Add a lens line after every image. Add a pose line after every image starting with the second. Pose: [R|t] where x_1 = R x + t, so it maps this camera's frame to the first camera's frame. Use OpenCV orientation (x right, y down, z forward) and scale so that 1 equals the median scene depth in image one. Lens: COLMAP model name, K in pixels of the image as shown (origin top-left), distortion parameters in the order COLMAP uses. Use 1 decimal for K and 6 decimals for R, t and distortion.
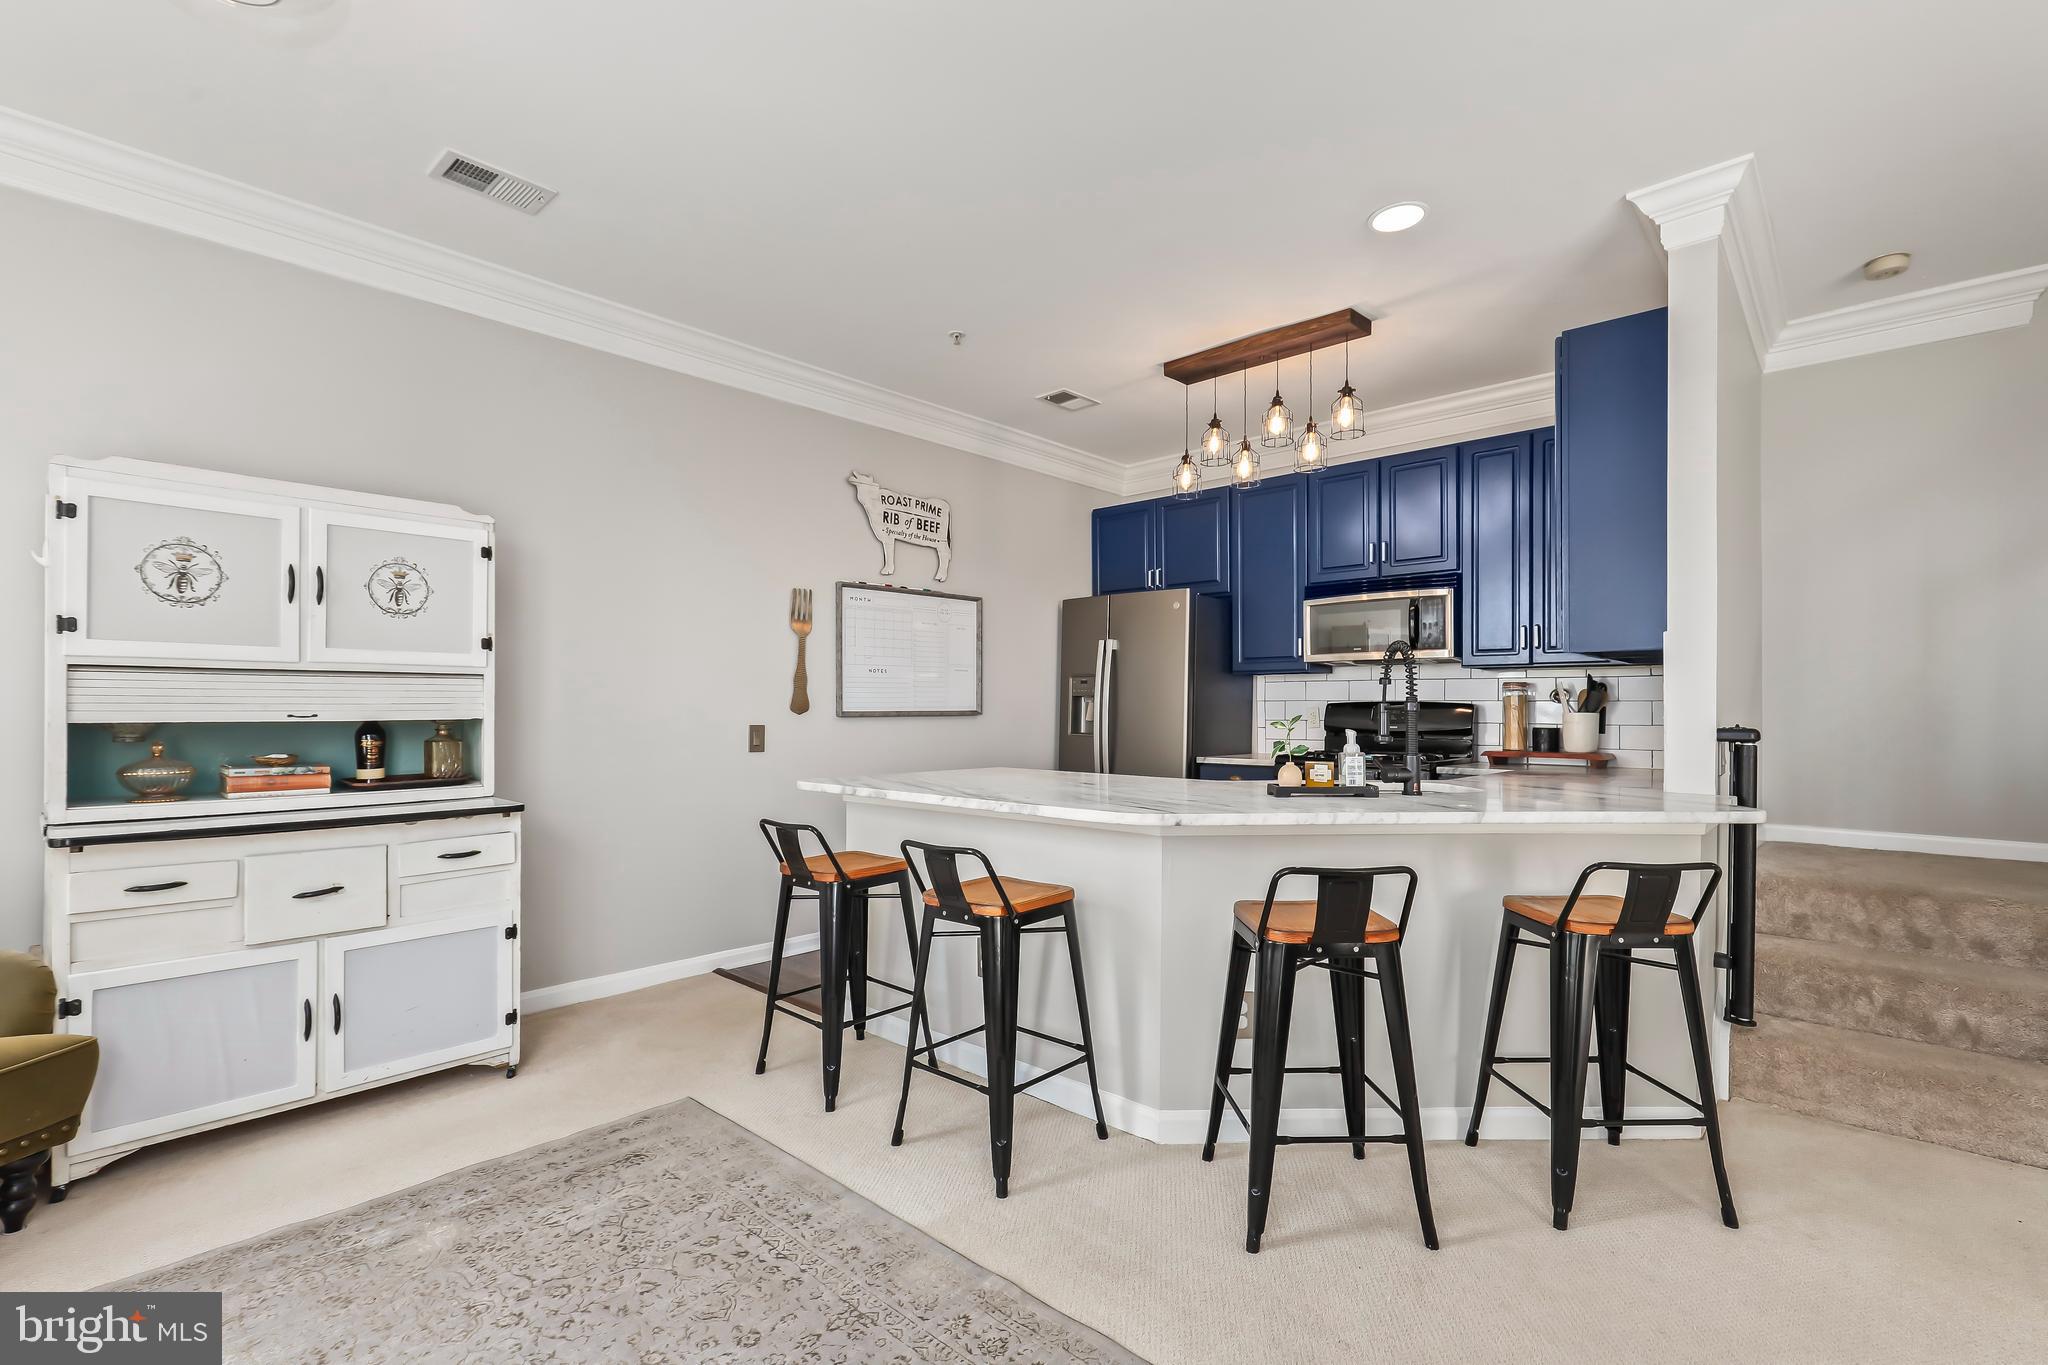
lens RADIAL K [[925.0, 0, 1024.3], [0, 925.0, 702.4], [0, 0, 1]] dist [-0.001163, -0.000077]
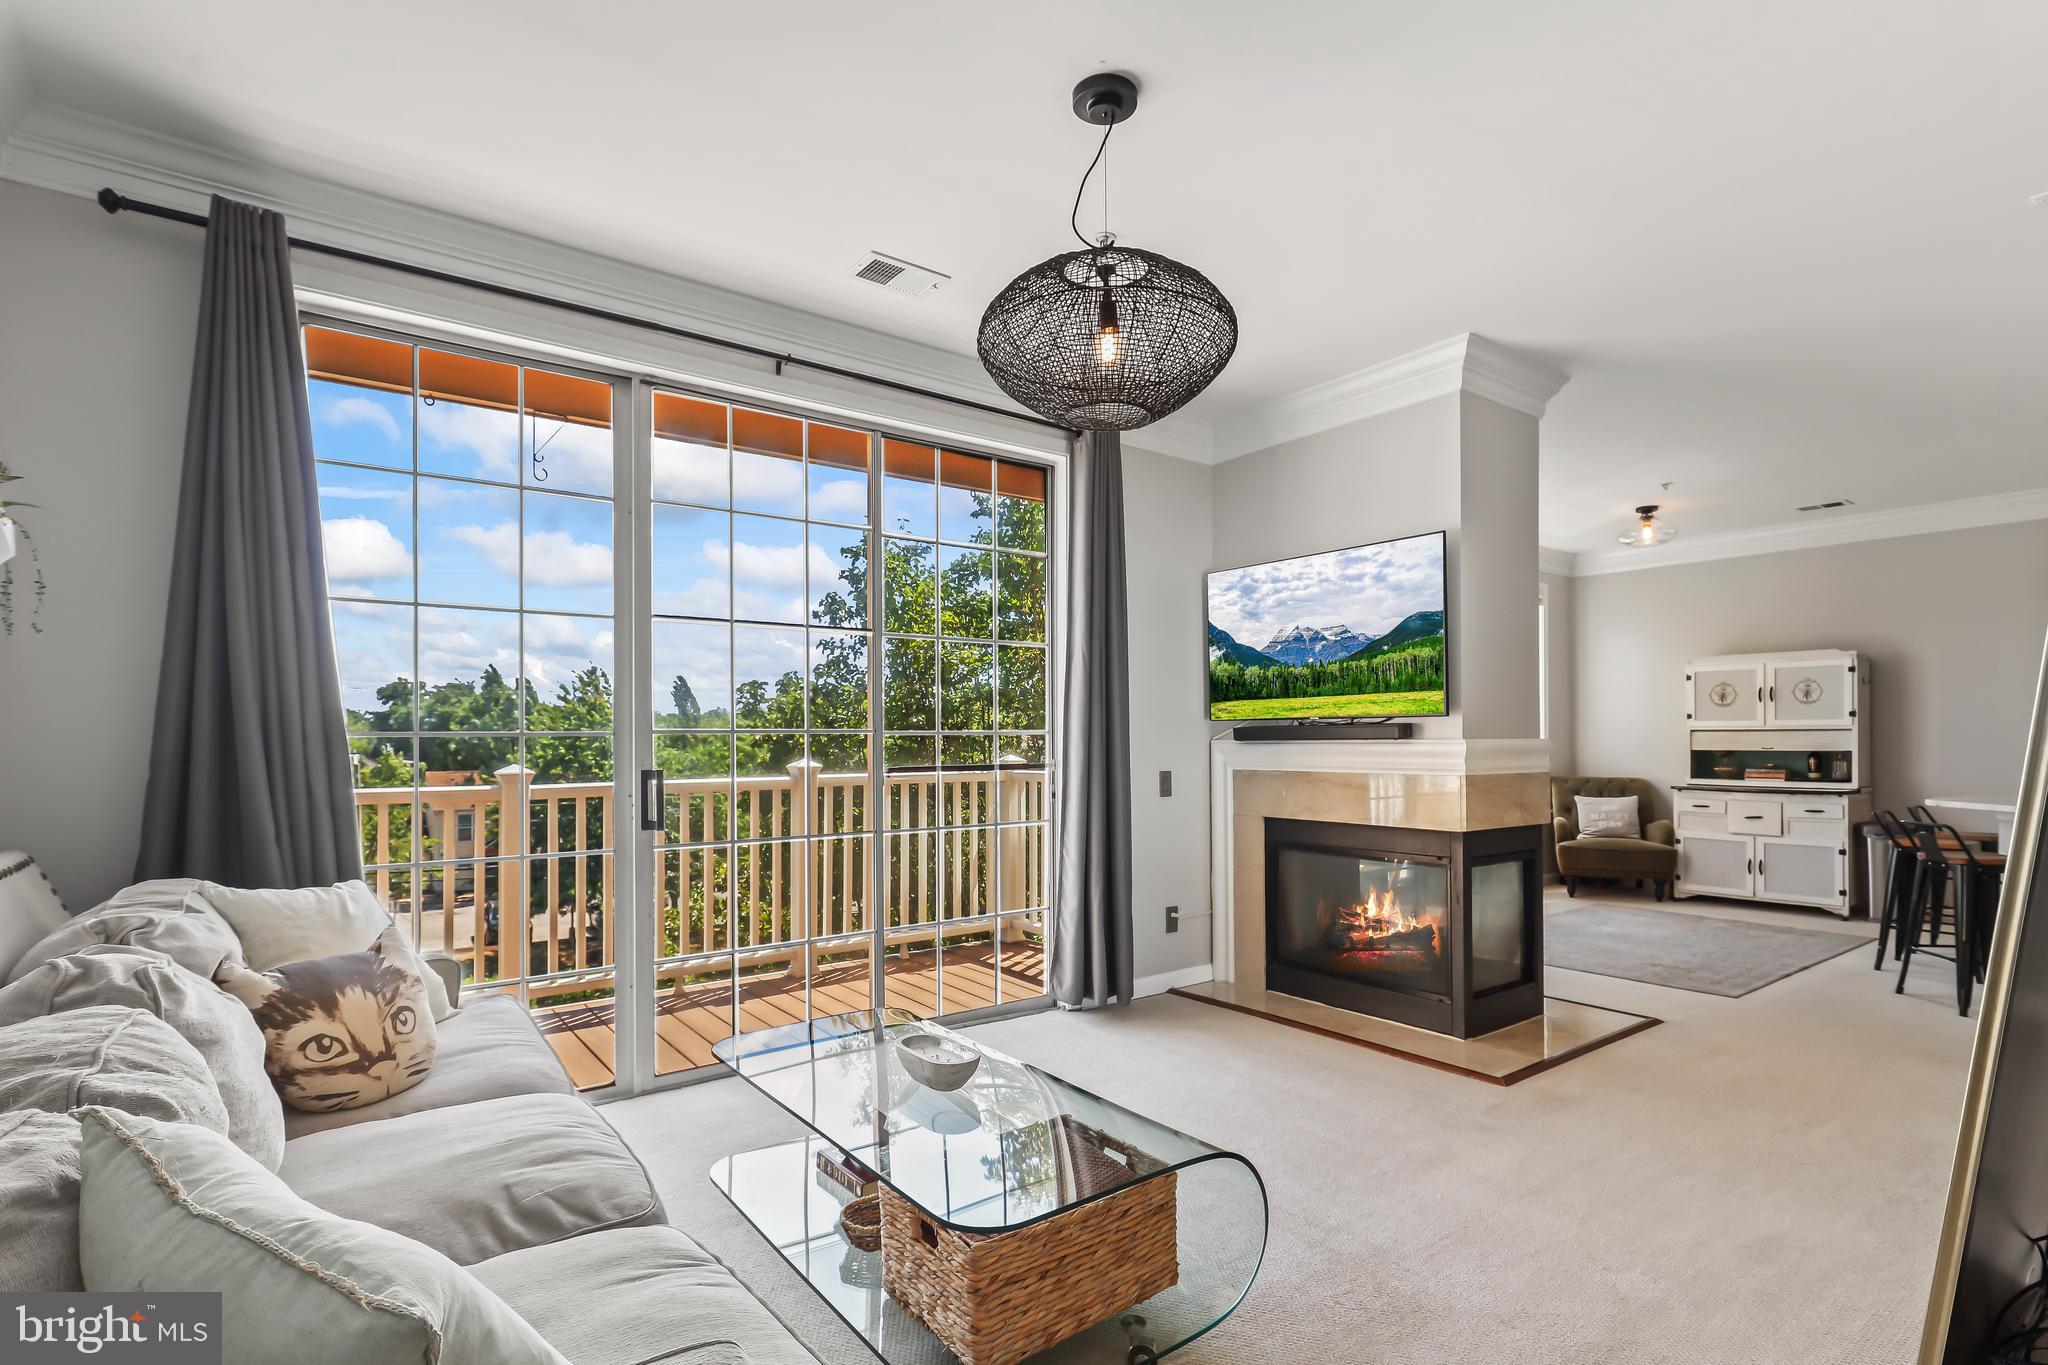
lens RADIAL K [[1006.4, 0, 1020.3], [0, 1006.4, 728.9], [0, 0, 1]] dist [-0.003512, -0.000556]
pose [[-0.179078, -0.011989, -0.983762, 1.320950], [0.001871, 0.999920, -0.012527, -0.004153], [0.983833, -0.004084, -0.179041, -0.279956]]
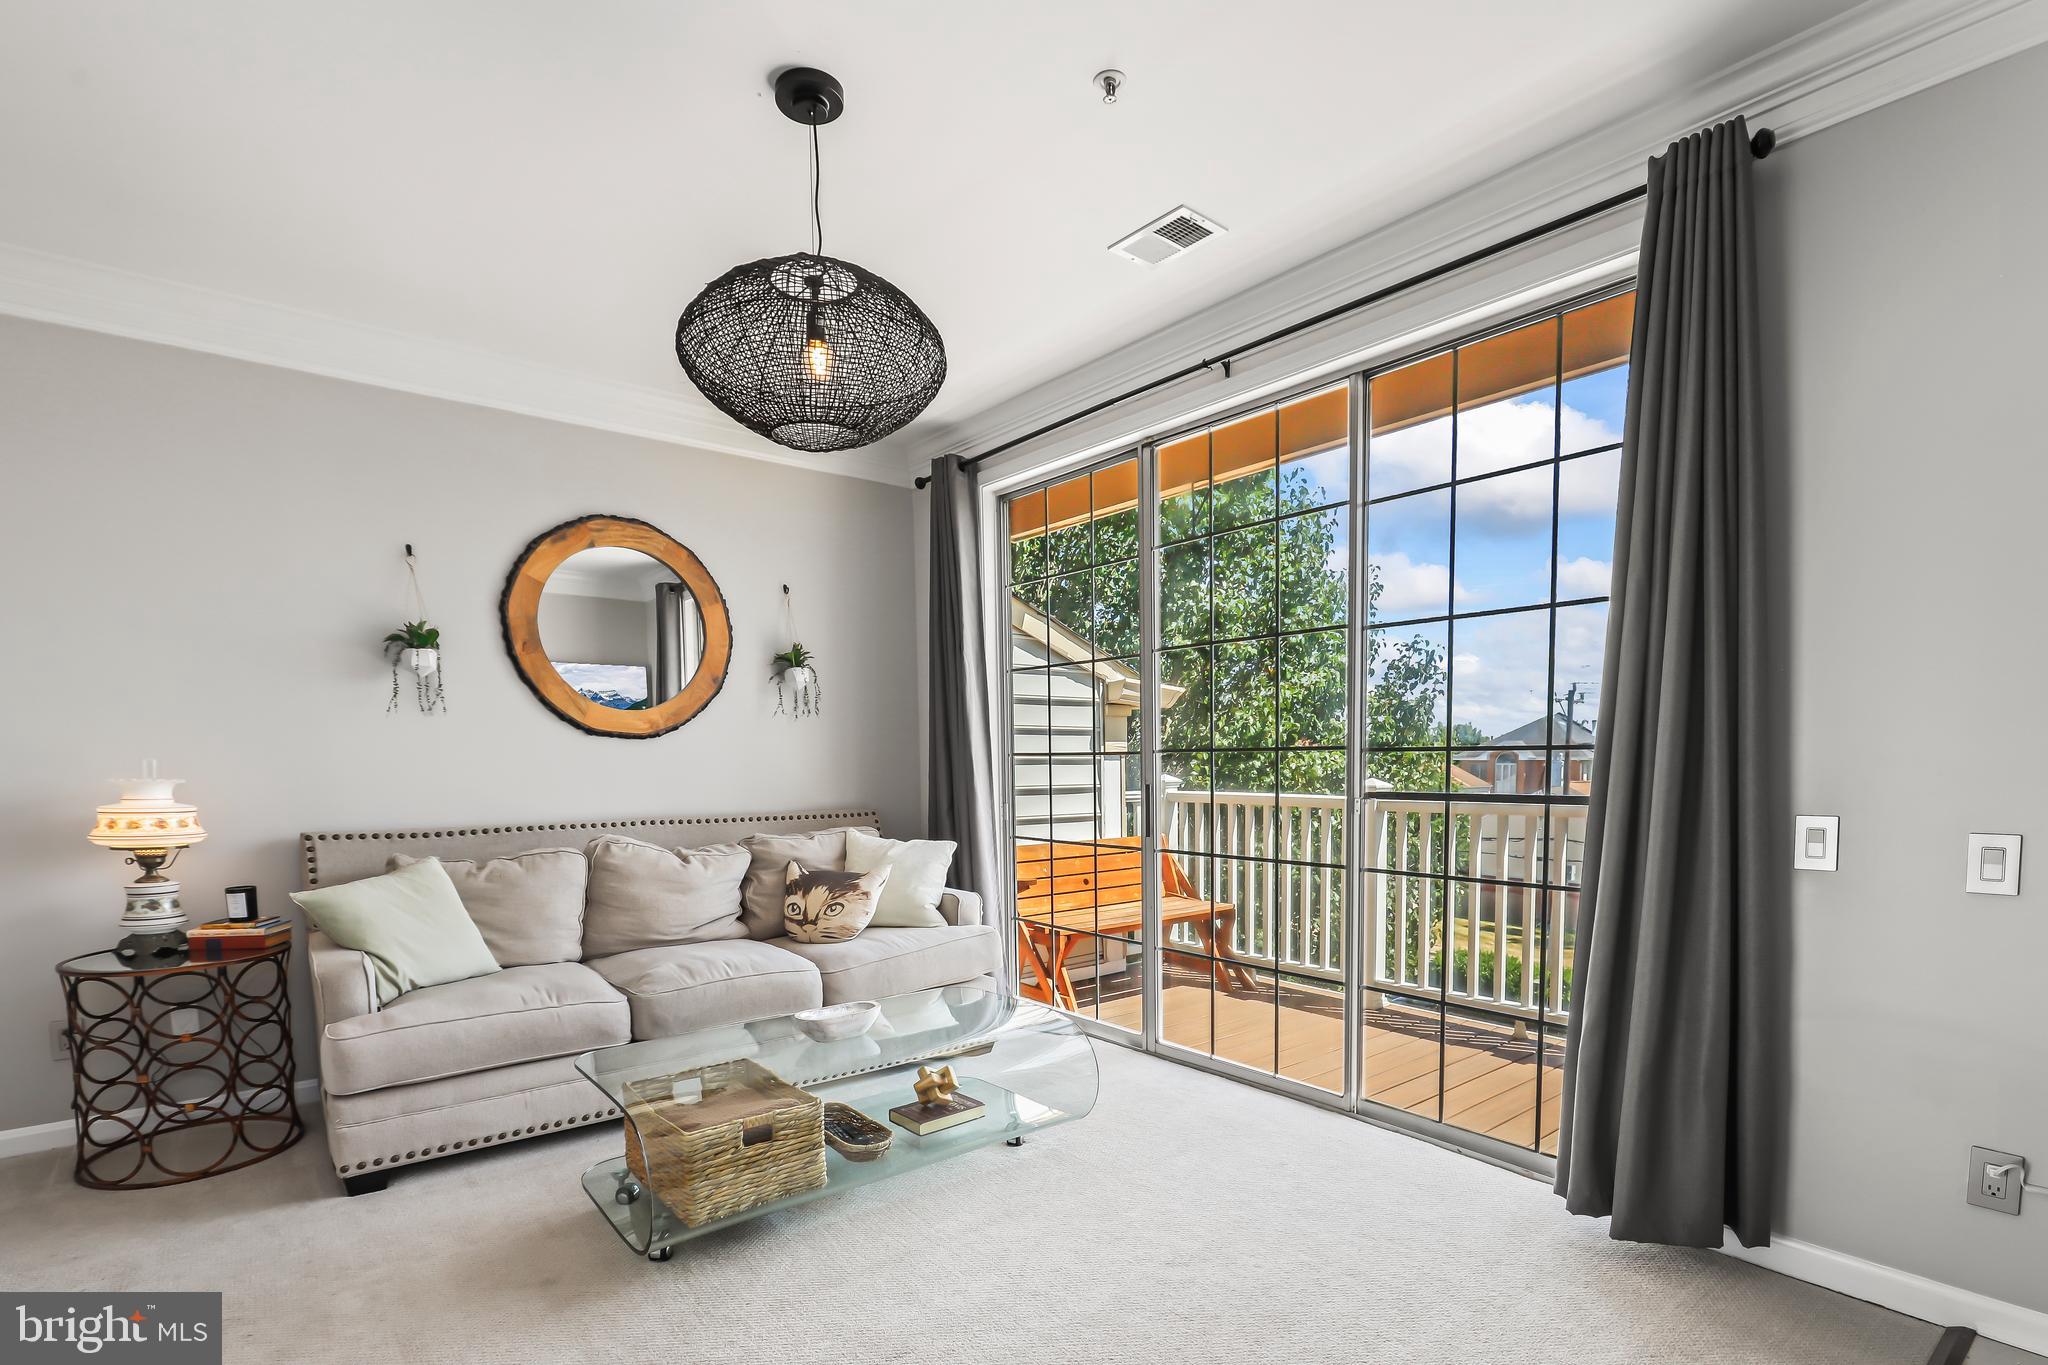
lens RADIAL K [[973.8, 0, 1026.1], [0, 973.8, 831.1], [0, 0, 1]] dist [0.002613, 0.000360]
pose [[-0.989801, -0.006447, 0.142313, 0.594278], [0.003949, 0.997350, 0.072649, -0.004603], [-0.142405, 0.072470, -0.987152, 0.185069]]
